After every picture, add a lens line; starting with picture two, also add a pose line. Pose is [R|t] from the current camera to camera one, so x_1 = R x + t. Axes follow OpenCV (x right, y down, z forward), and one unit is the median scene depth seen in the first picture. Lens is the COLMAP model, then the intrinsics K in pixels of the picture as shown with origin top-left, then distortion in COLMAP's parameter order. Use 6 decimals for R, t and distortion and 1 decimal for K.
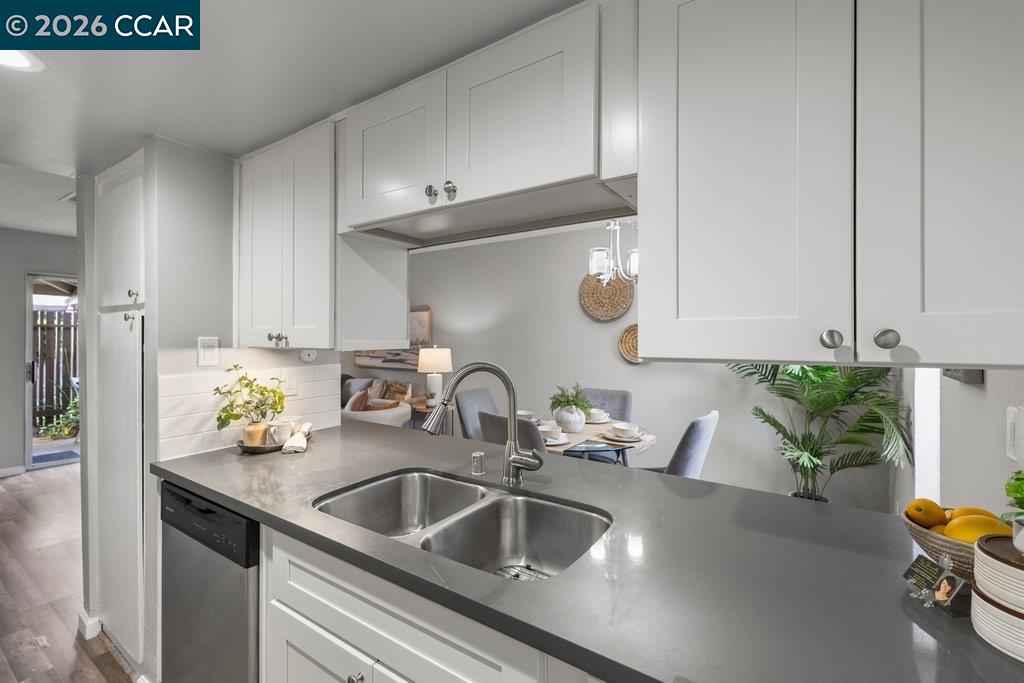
lens RADIAL K [[451.5, 0, 514.1], [0, 451.5, 332.0], [0, 0, 1]] dist [0.000133, -0.000147]
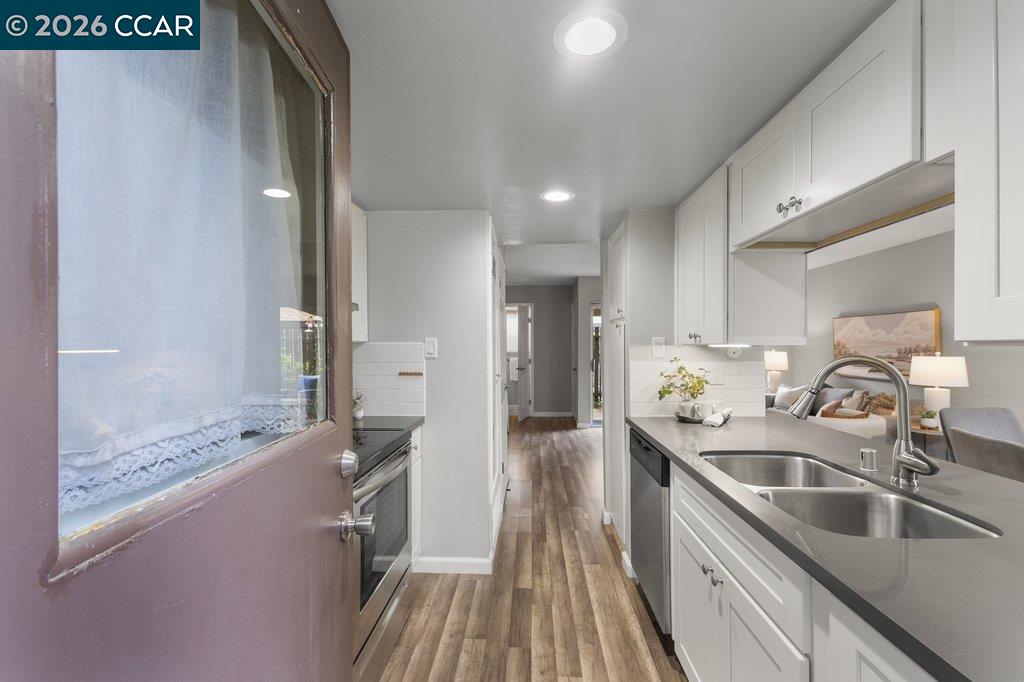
lens RADIAL K [[437.8, 0, 512.0], [0, 437.8, 341.0], [0, 0, 1]] dist [0.000765, 0.000097]
pose [[0.525346, -0.007166, -0.850859, 0.270772], [0.006419, 0.999969, -0.004458, 0.025488], [0.850865, -0.003120, 0.525376, -0.136456]]
